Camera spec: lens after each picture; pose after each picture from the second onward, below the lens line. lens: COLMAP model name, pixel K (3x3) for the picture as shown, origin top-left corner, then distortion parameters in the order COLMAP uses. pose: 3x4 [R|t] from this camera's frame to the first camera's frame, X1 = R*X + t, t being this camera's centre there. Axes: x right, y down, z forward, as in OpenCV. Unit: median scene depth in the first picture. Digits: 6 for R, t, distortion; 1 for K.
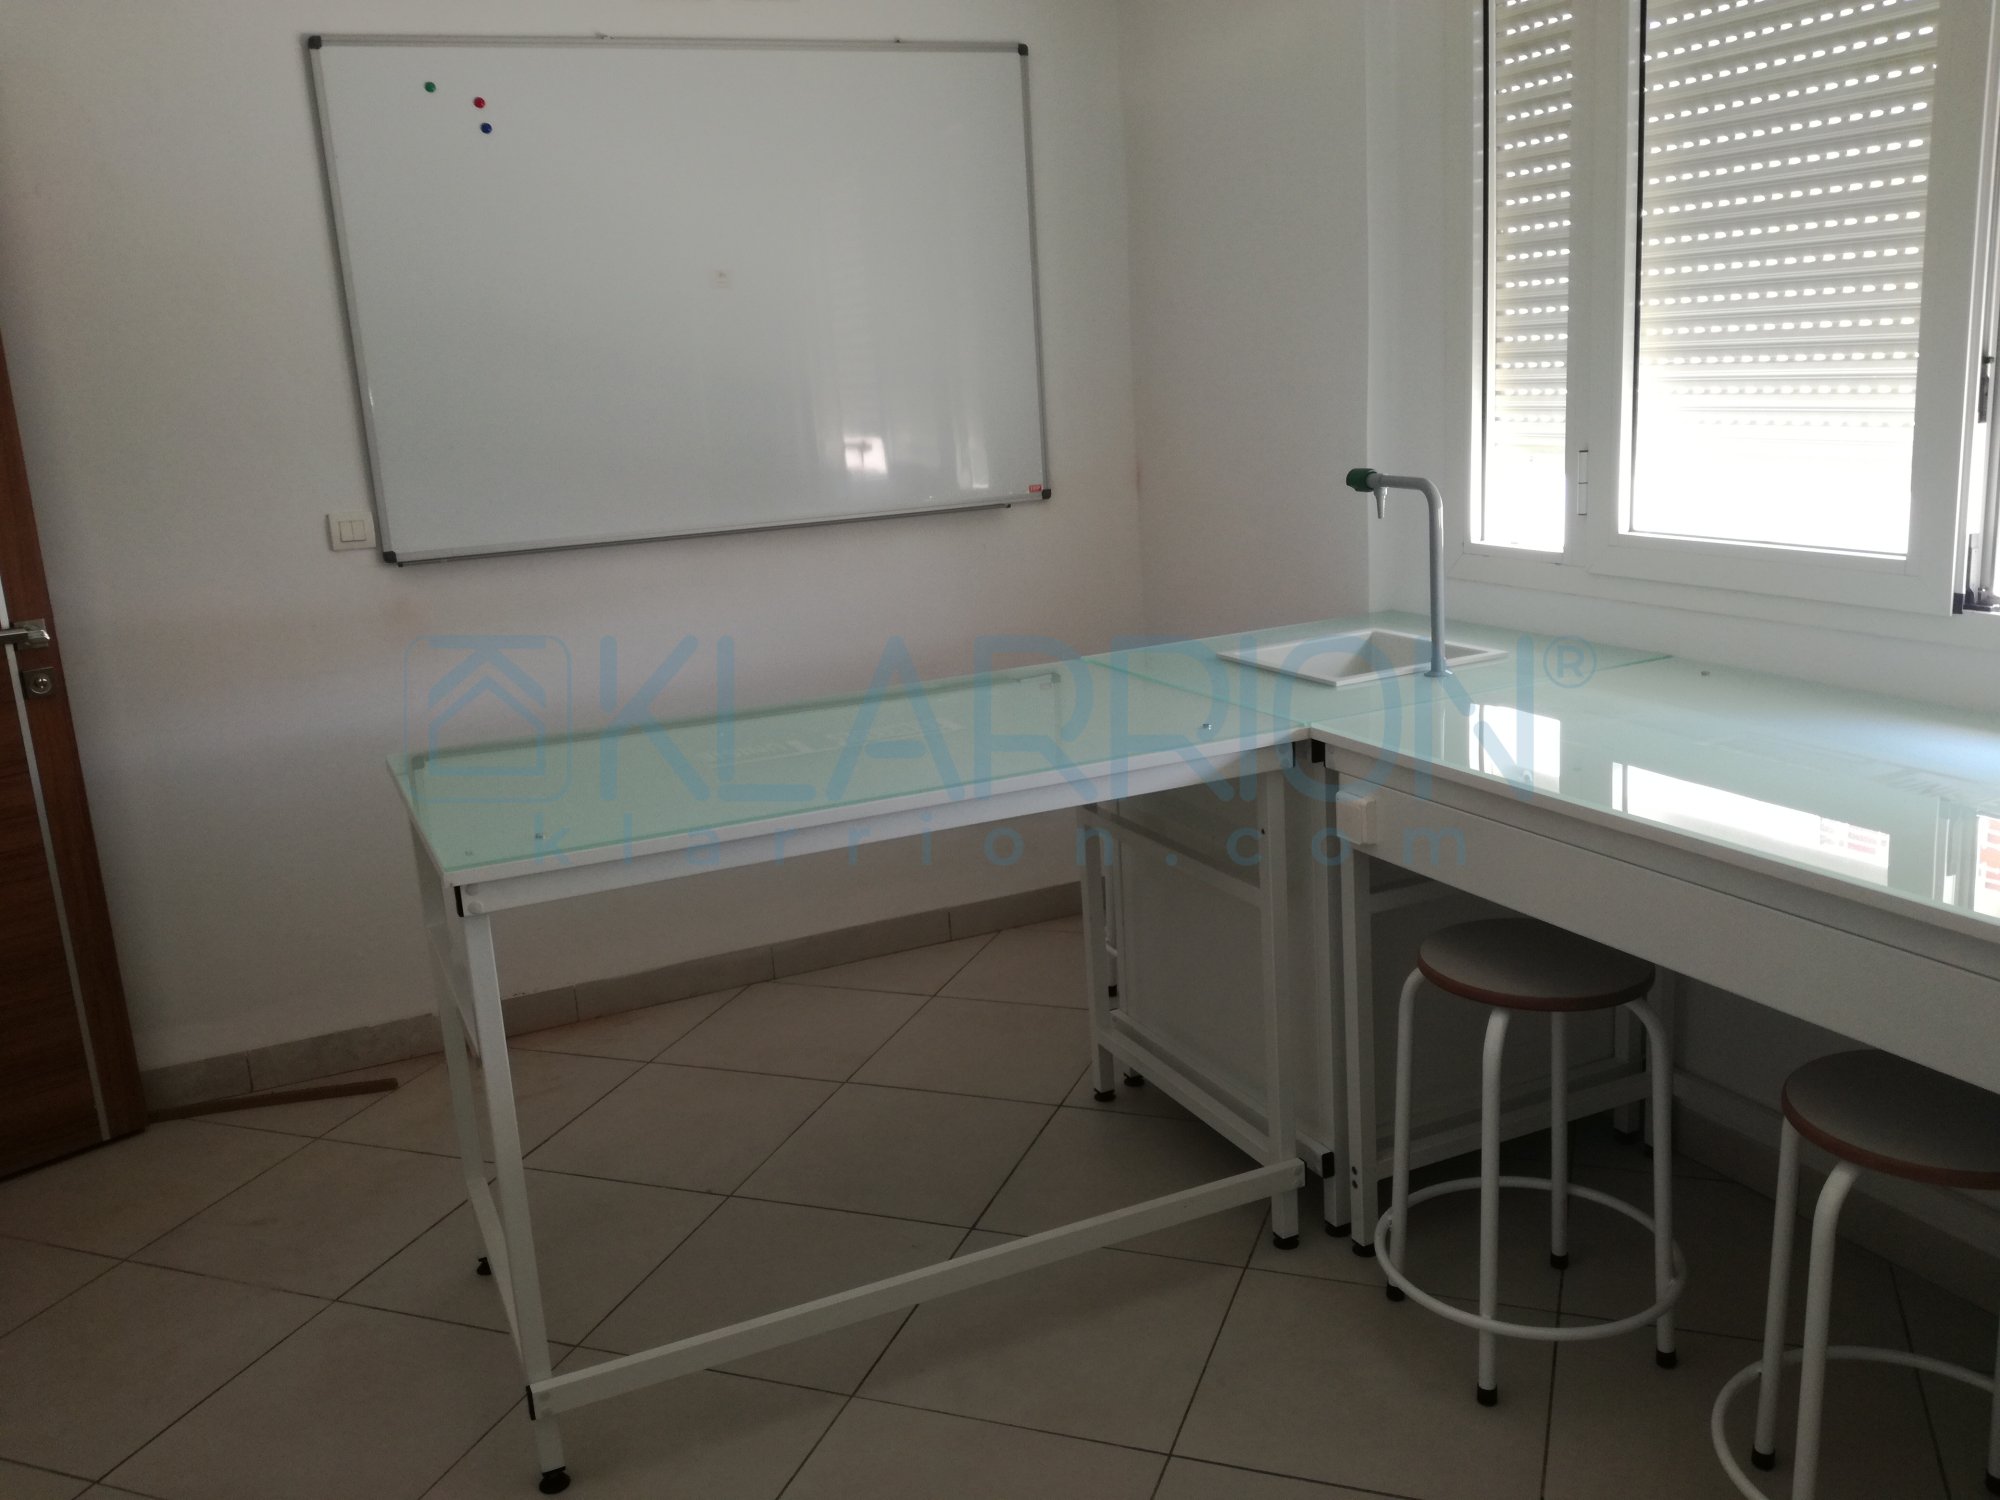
lens RADIAL K [[1631.4, 0, 1001.2], [0, 1631.4, 743.7], [0, 0, 1]] dist [-0.001130, -0.021557]
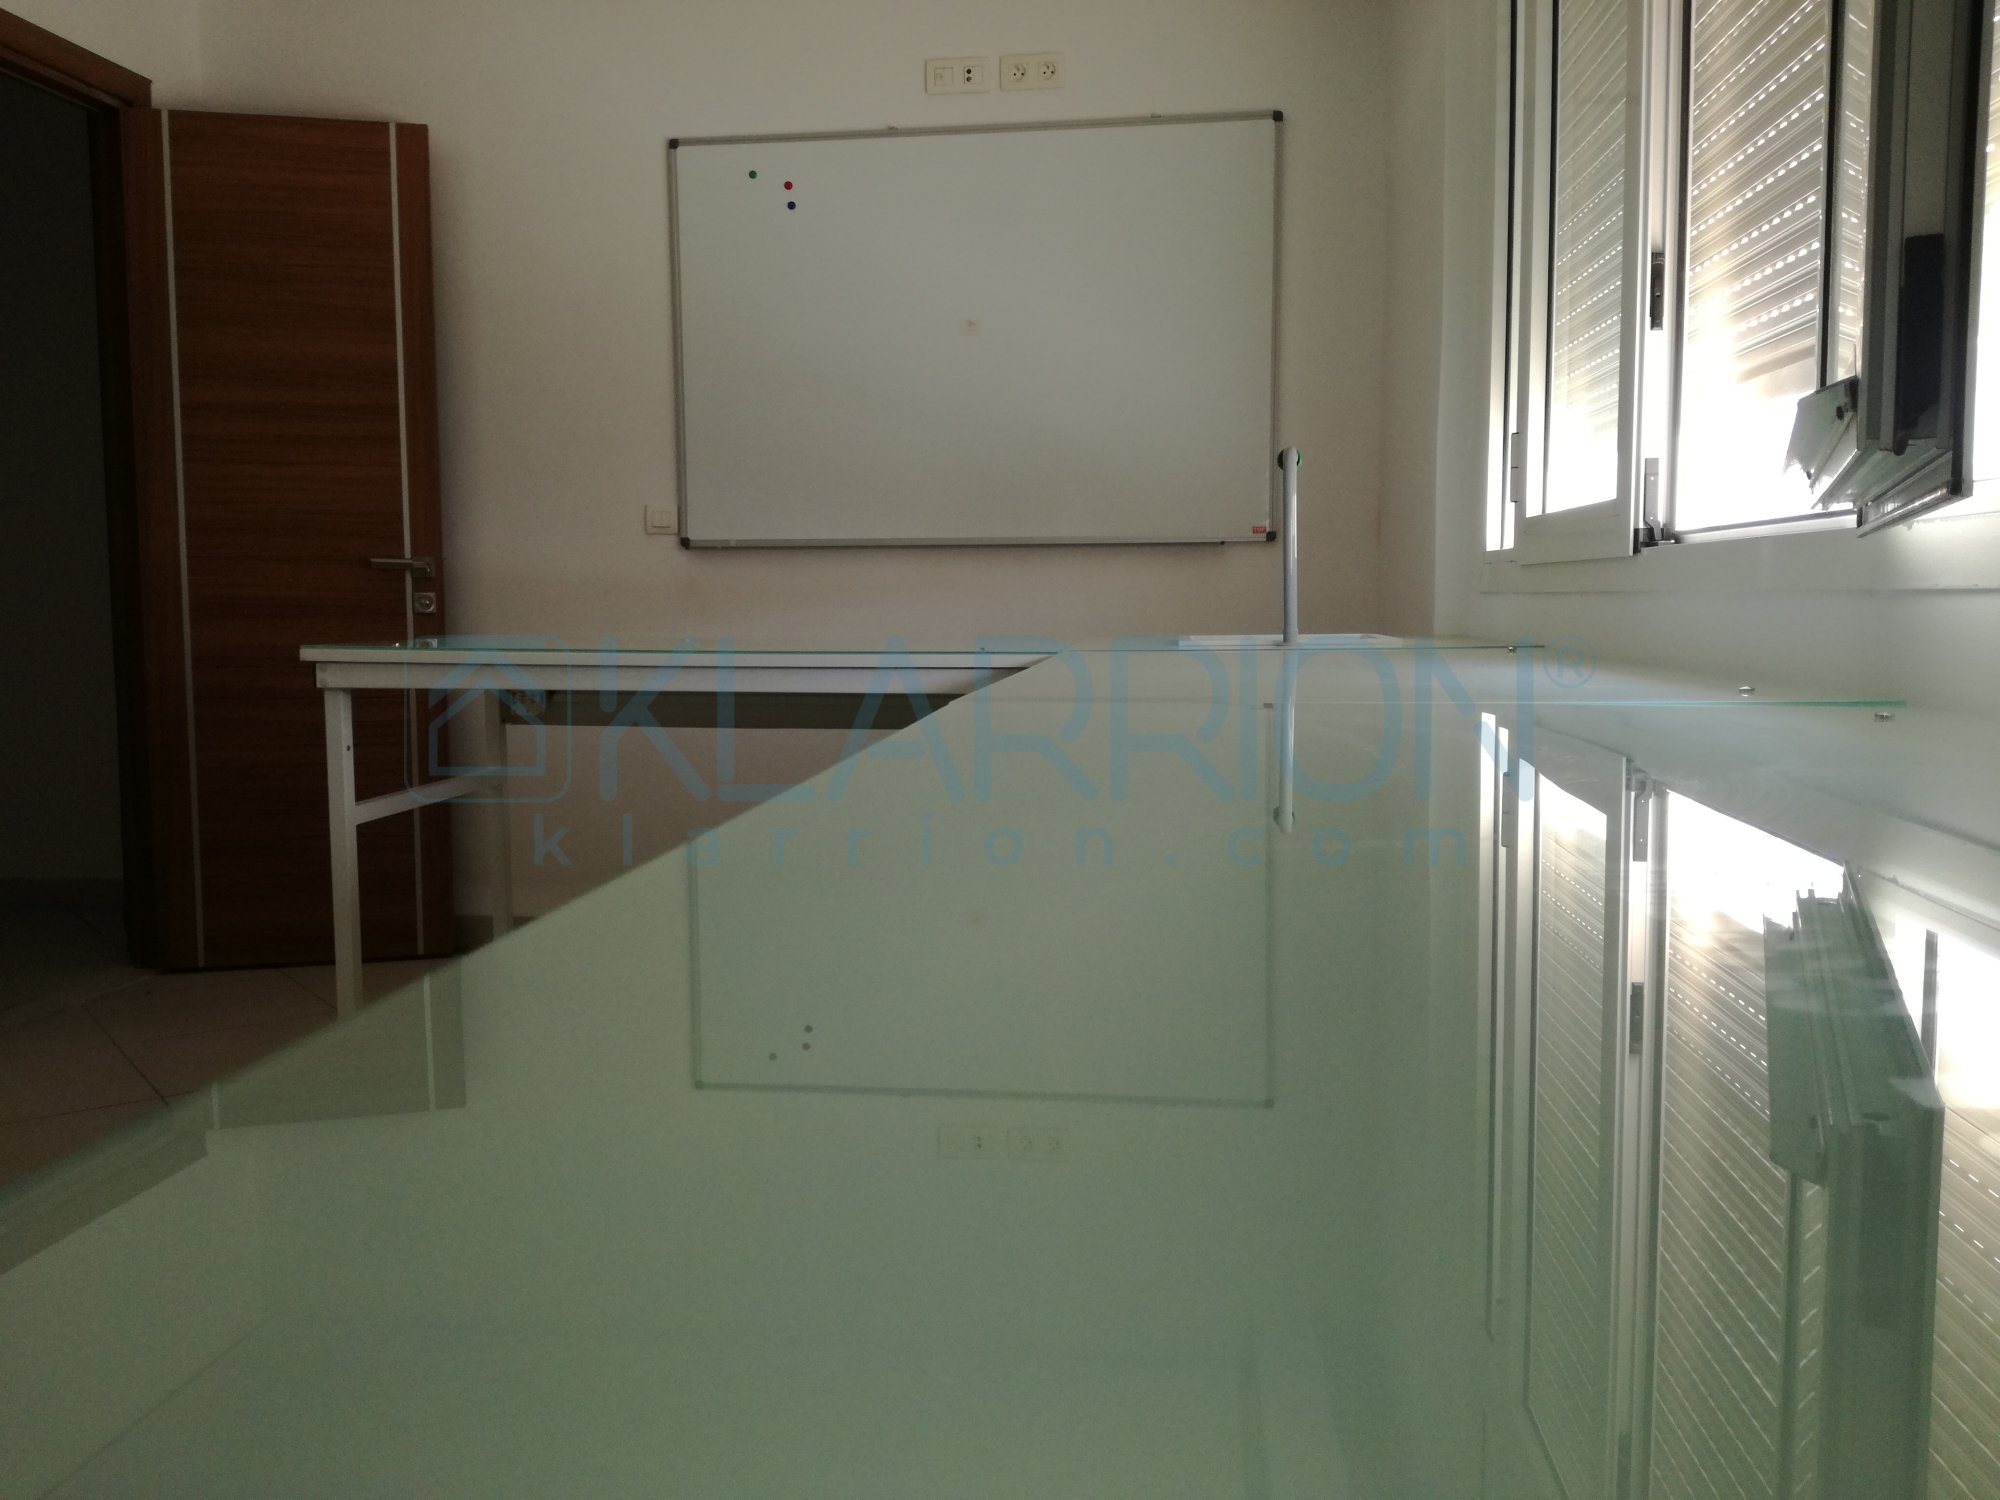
lens RADIAL K [[1631.4, 0, 996.2], [0, 1631.4, 748.9], [0, 0, 1]] dist [-0.001130, -0.021557]
pose [[0.850822, 0.106561, -0.514536, 0.493688], [-0.165409, 0.983753, -0.069779, 0.090471], [0.498740, 0.144478, 0.854625, 0.071623]]
